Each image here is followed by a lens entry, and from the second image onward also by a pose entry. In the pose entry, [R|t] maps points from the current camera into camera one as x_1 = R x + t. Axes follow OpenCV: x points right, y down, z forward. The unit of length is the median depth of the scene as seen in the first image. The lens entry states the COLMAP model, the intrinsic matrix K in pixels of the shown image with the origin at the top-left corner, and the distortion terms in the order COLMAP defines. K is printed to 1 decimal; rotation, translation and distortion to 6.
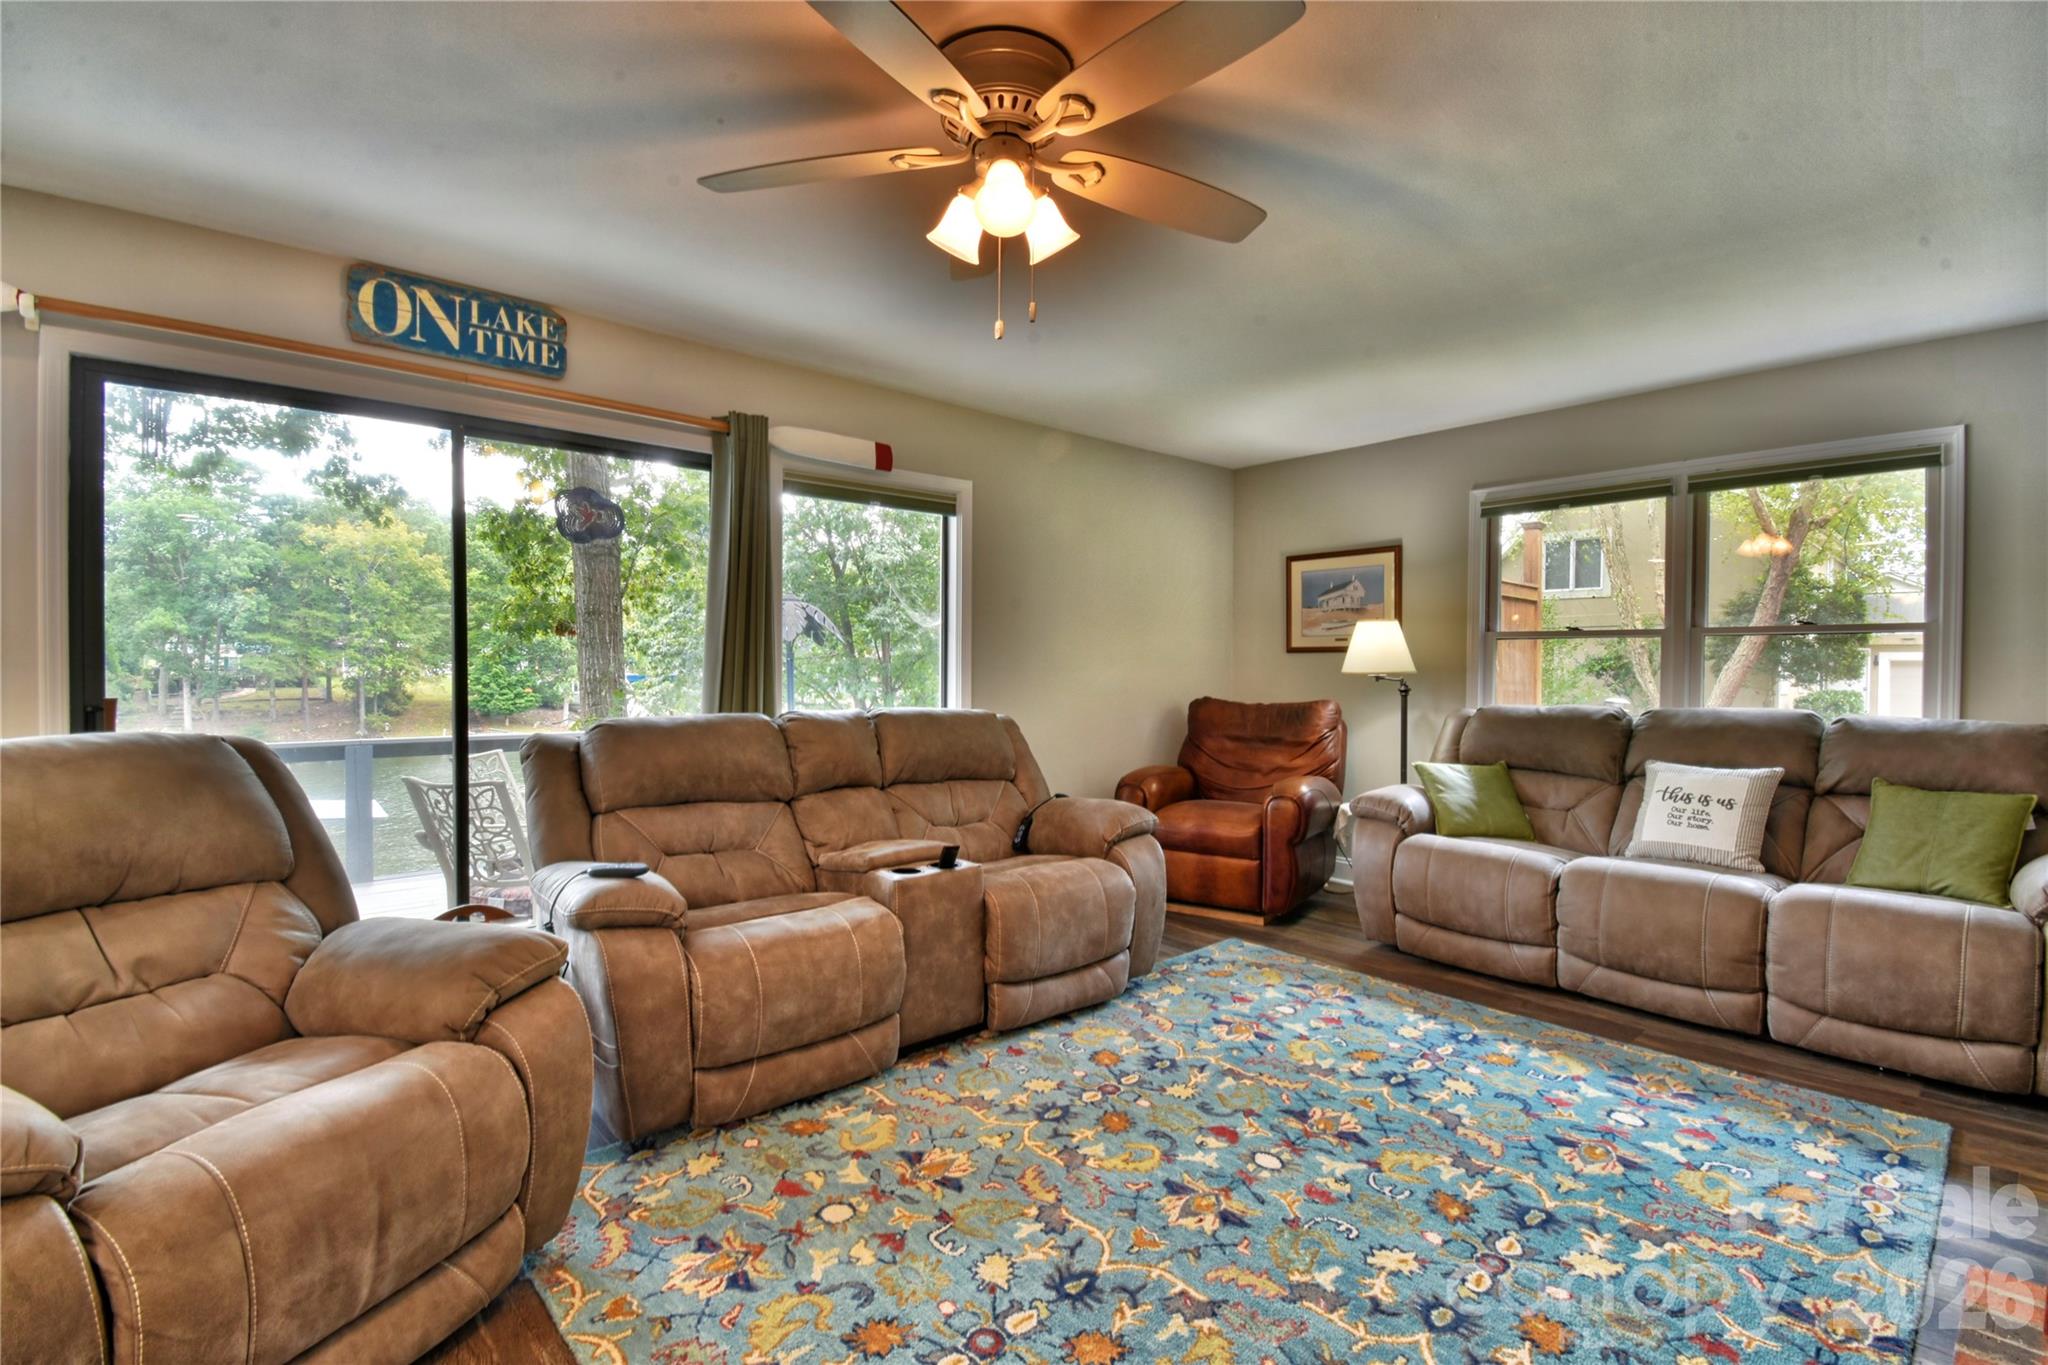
lens RADIAL K [[915.5, 0, 1031.1], [0, 915.5, 685.0], [0, 0, 1]] dist [0.020373, -0.026225]
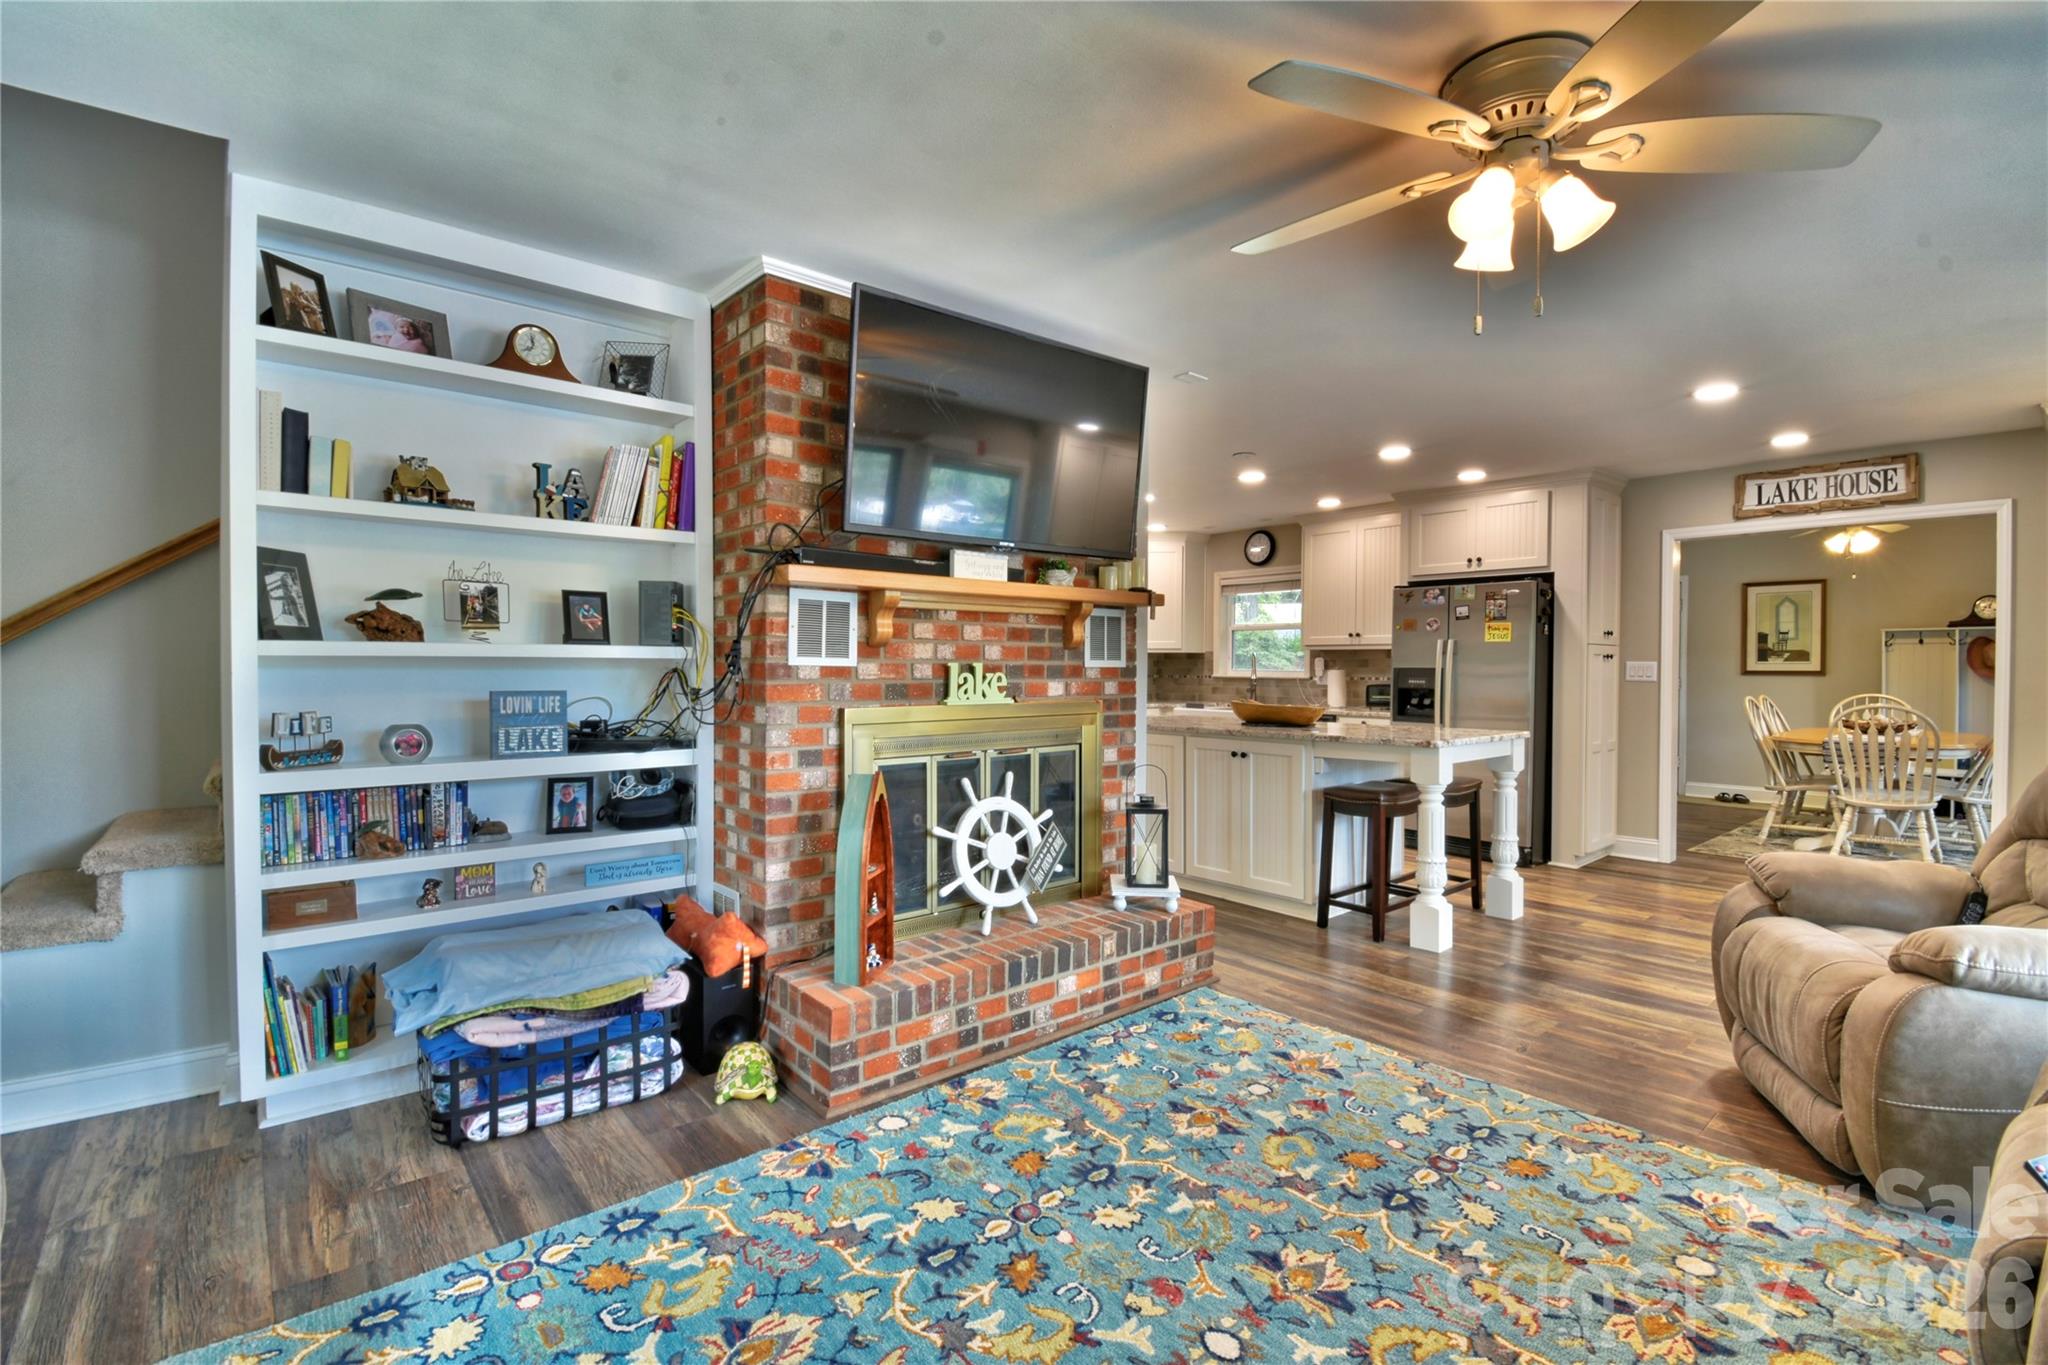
lens RADIAL K [[918.8, 0, 1034.9], [0, 918.8, 682.2], [0, 0, 1]] dist [0.019433, -0.027648]
pose [[-0.999942, -0.010062, 0.003855, 0.299419], [-0.009911, 0.999254, 0.037324, -0.024845], [-0.004228, 0.037284, -0.999296, 1.253273]]
